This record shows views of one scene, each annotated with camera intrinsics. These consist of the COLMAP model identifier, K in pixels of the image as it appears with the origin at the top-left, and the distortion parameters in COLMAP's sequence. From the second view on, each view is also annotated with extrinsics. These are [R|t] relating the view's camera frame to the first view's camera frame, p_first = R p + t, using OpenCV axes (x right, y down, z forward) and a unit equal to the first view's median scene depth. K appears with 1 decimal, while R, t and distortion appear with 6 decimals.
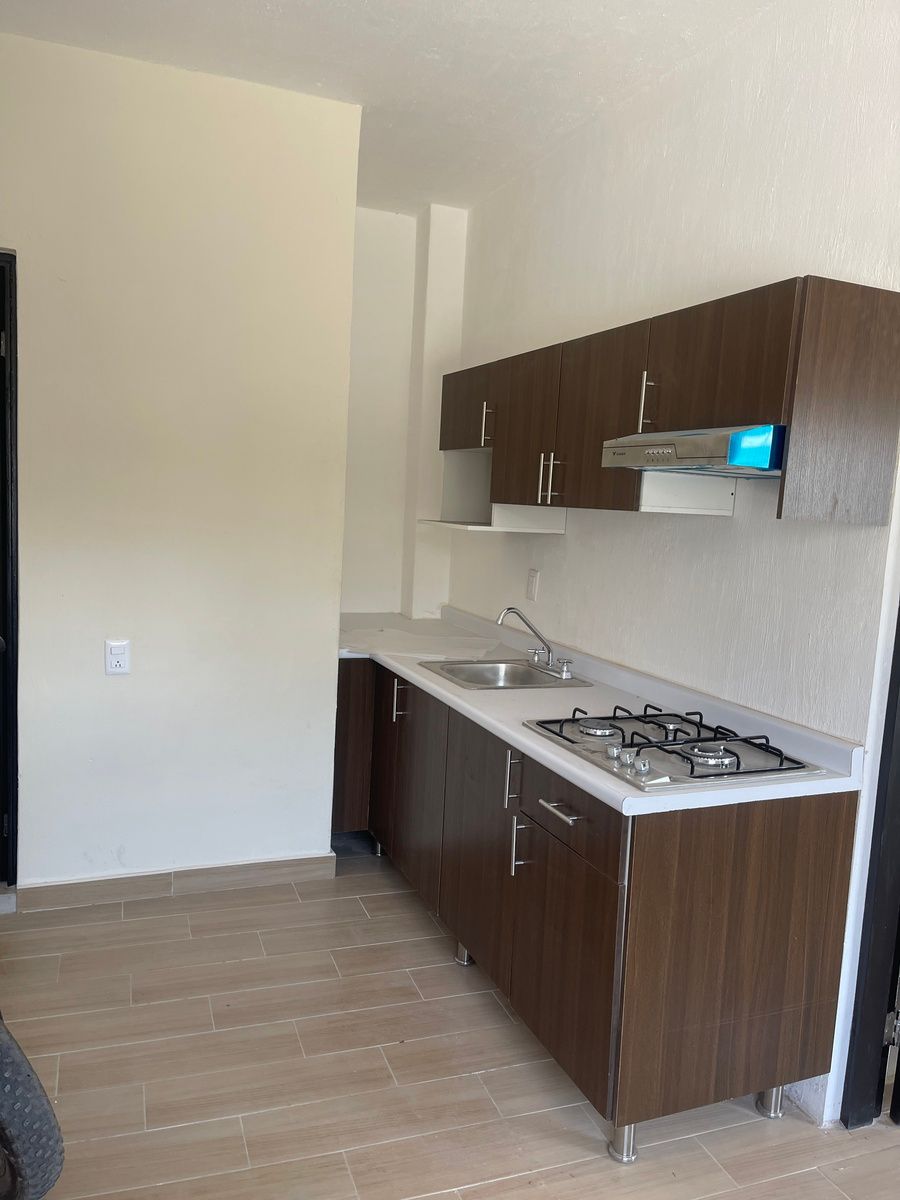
lens RADIAL K [[925.1, 0, 453.8], [0, 925.1, 613.8], [0, 0, 1]] dist [0.081400, -0.120937]
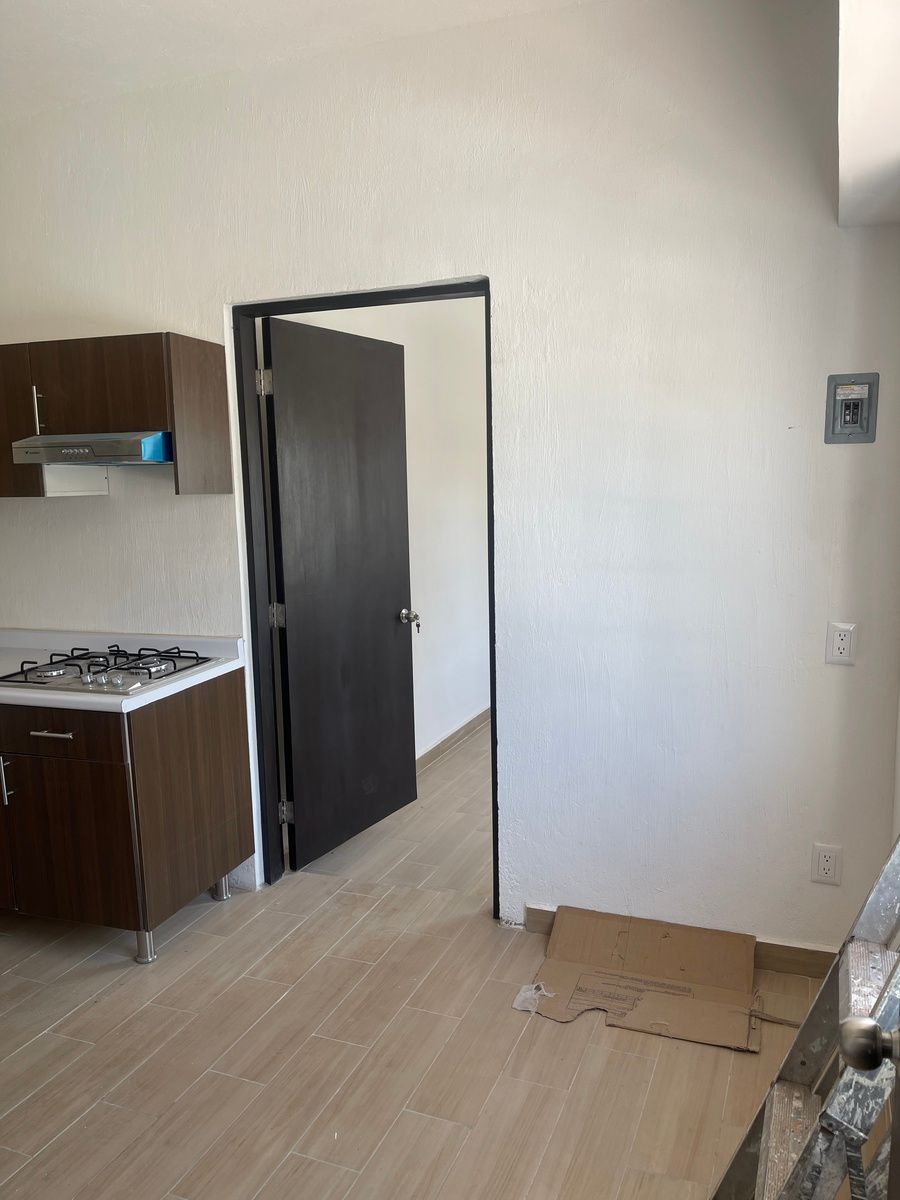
lens RADIAL K [[925.1, 0, 453.8], [0, 925.1, 613.8], [0, 0, 1]] dist [0.081400, -0.120937]
pose [[0.663187, -0.176431, 0.727361, -0.436541], [0.150614, 0.983398, 0.101211, 0.000717], [-0.733143, 0.042429, 0.678750, -0.296772]]
